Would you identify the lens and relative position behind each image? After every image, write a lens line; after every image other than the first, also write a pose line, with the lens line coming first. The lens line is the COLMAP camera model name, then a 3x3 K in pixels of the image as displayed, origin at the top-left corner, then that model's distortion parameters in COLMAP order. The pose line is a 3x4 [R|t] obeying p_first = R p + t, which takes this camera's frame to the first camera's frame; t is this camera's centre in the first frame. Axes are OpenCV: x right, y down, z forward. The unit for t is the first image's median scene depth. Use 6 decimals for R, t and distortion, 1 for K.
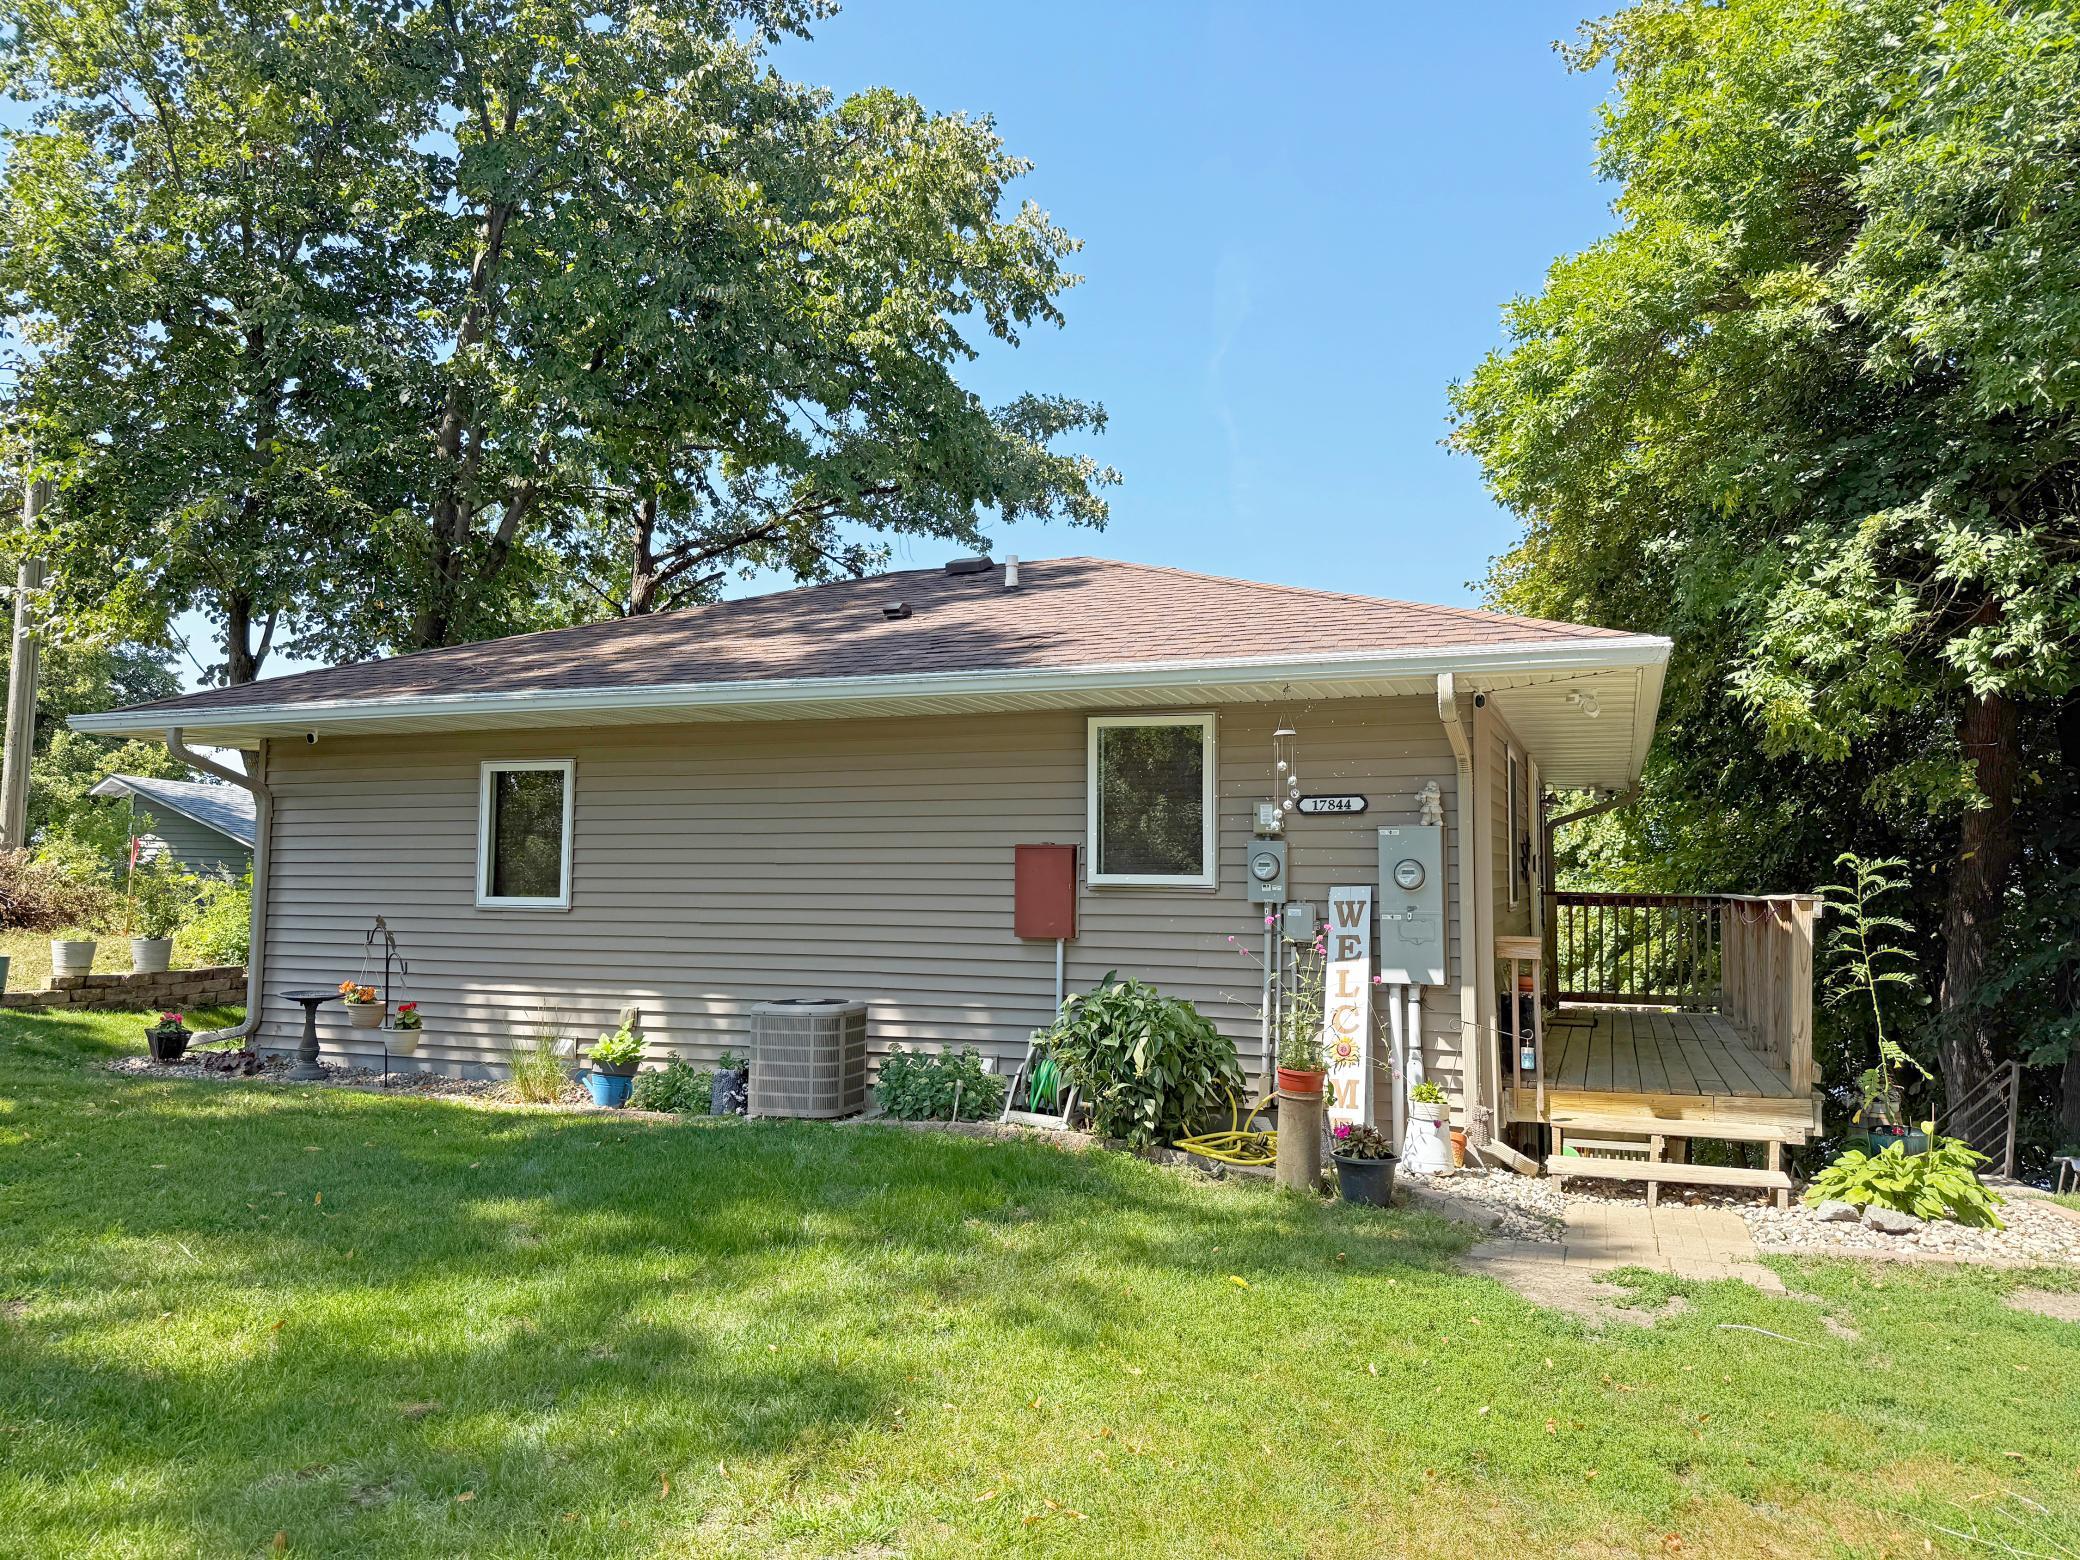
lens RADIAL K [[1453.0, 0, 1040.0], [0, 1453.0, 780.0], [0, 0, 1]] dist [0.114649, -0.185603]
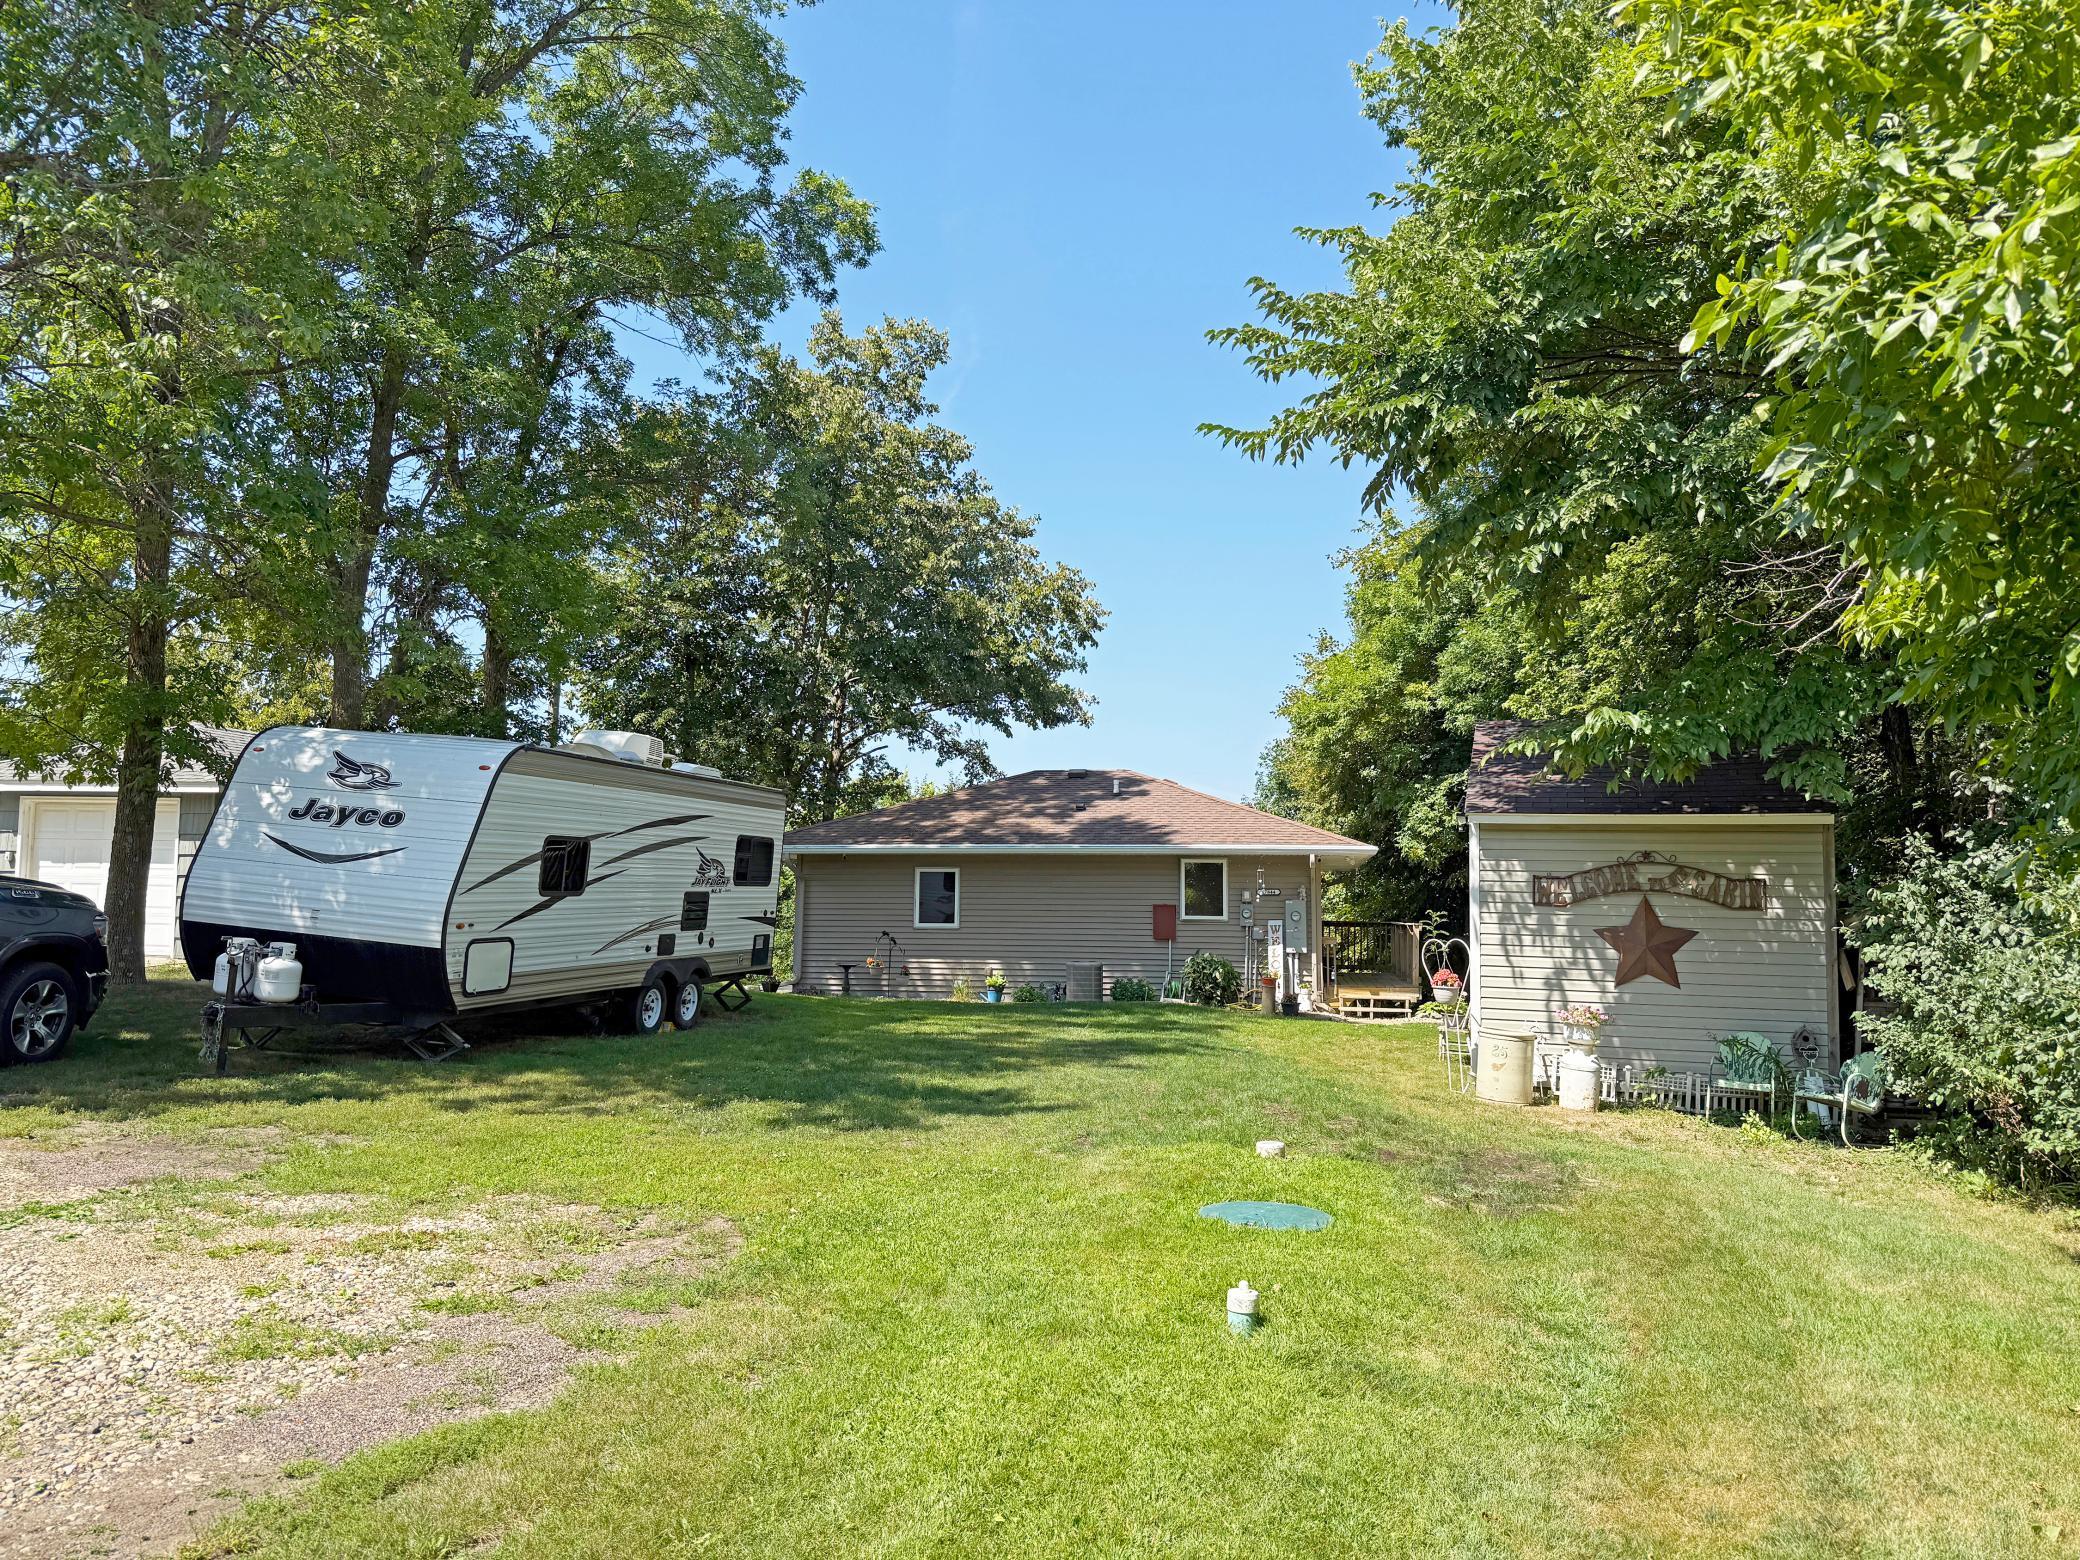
lens RADIAL K [[1458.8, 0, 1040.0], [0, 1458.8, 780.0], [0, 0, 1]] dist [0.170146, -0.333491]
pose [[0.979698, 0.017974, 0.199673, -0.721783], [-0.014868, 0.999744, -0.017045, -0.129506], [-0.199928, 0.013730, 0.979714, -1.537668]]
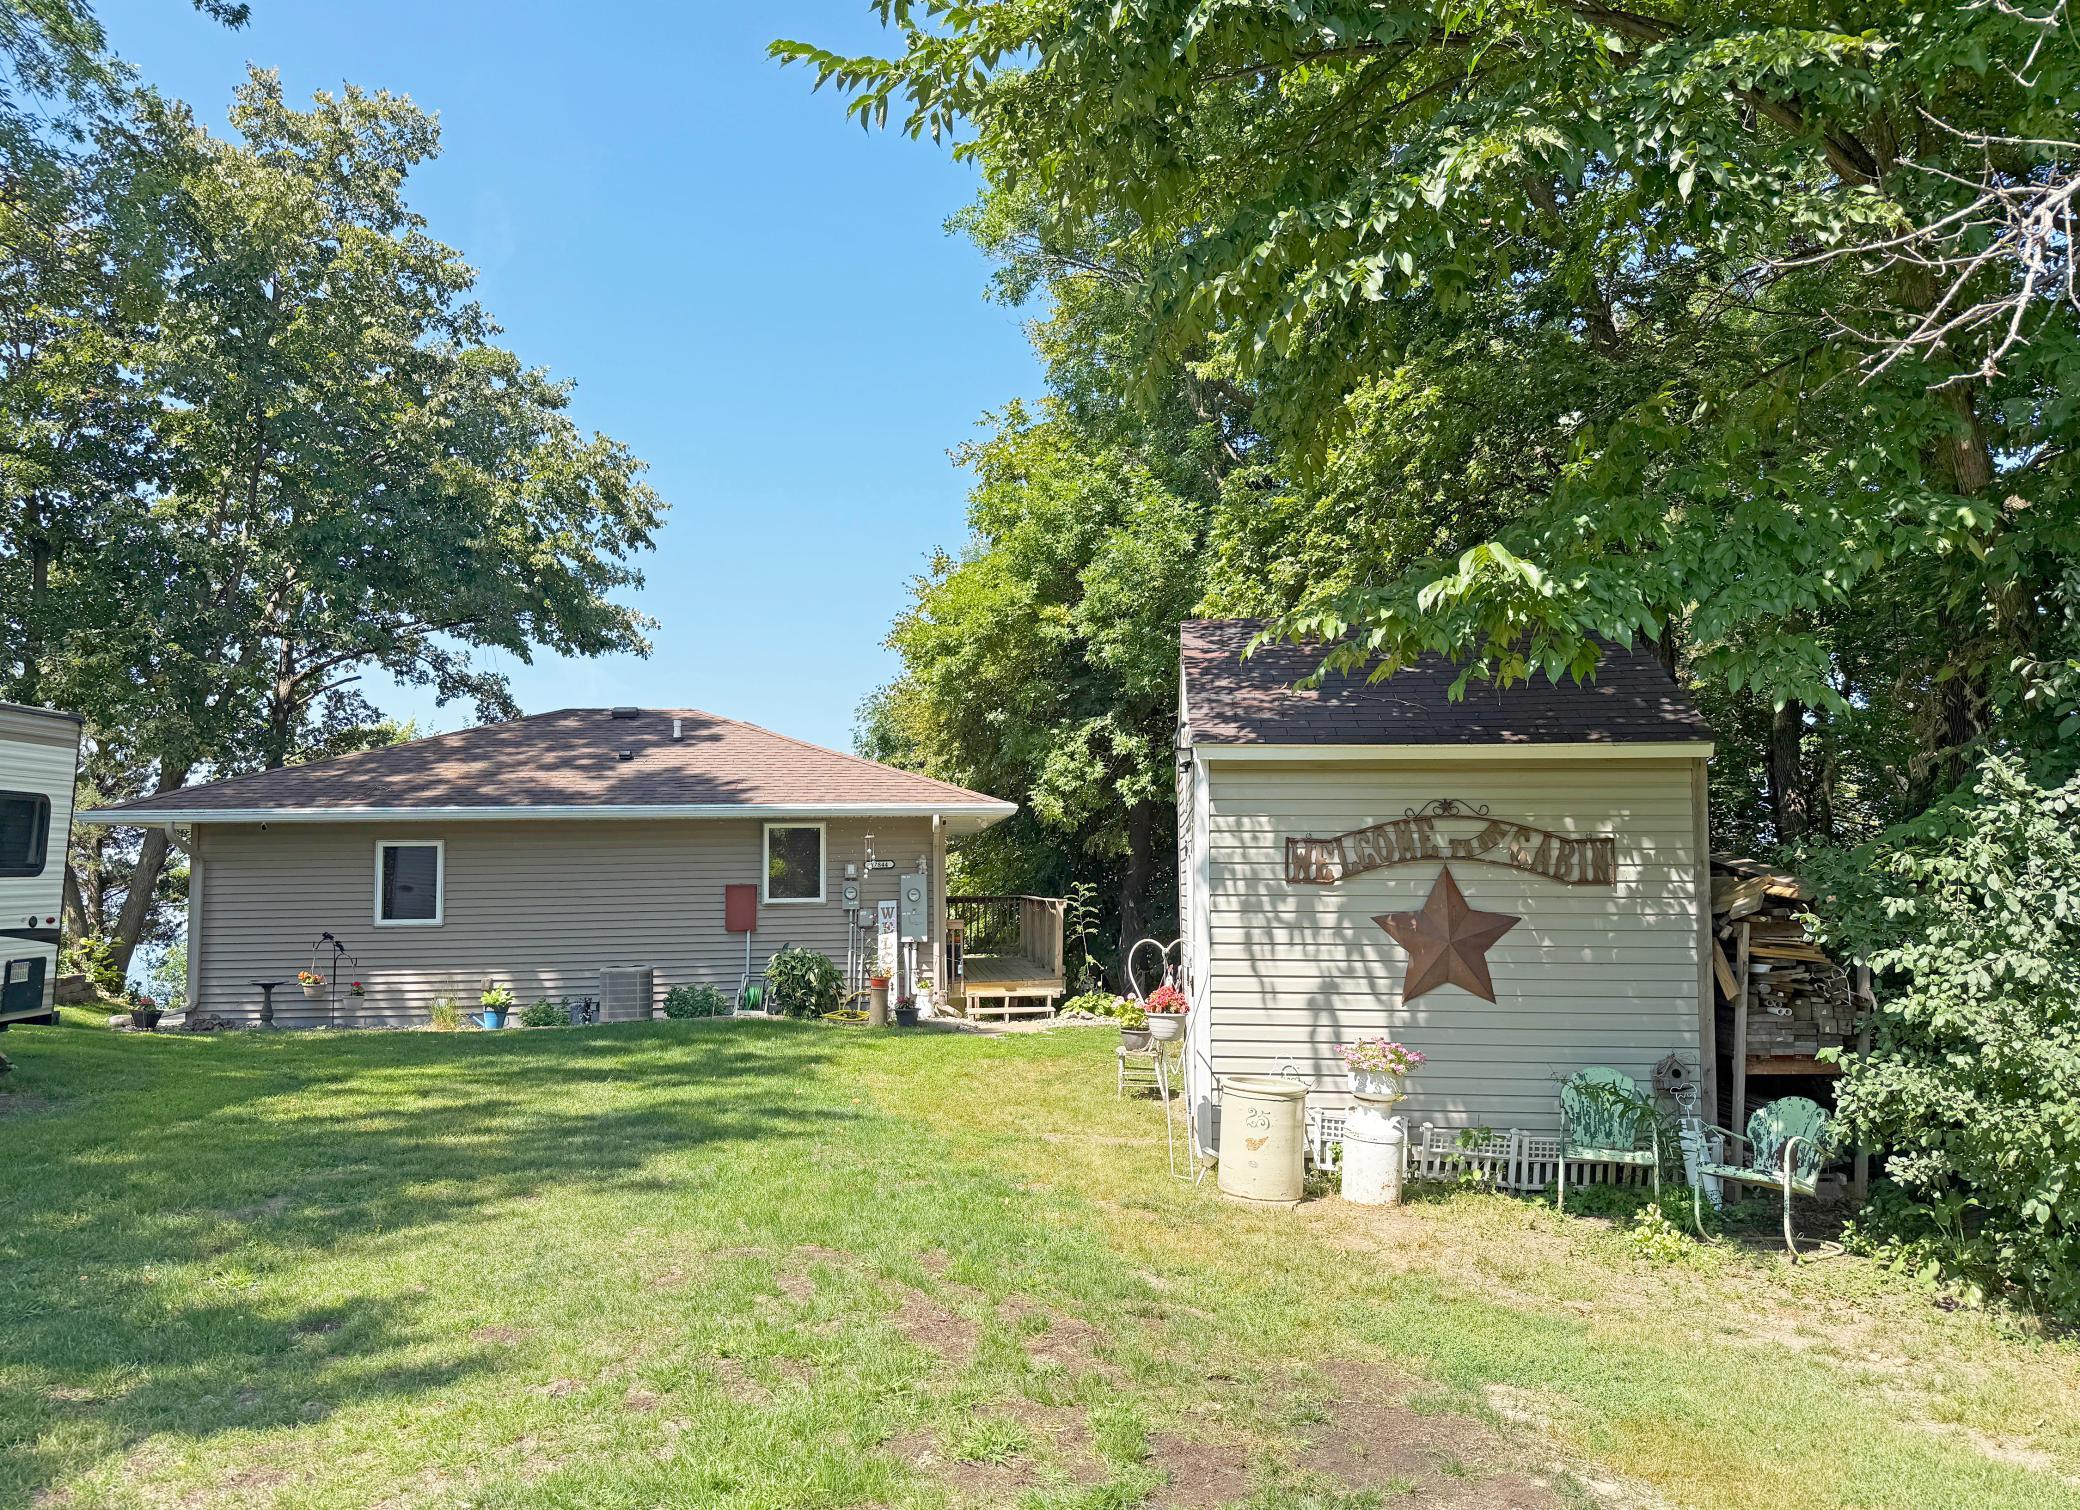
lens RADIAL K [[1490.2, 0, 1052.3], [0, 1490.2, 778.3], [0, 0, 1]] dist [0.134623, -0.226607]
pose [[0.886338, 0.010254, 0.462925, -0.544272], [-0.012545, 0.999920, 0.001870, -0.107039], [-0.462869, -0.007465, 0.886395, -1.005265]]
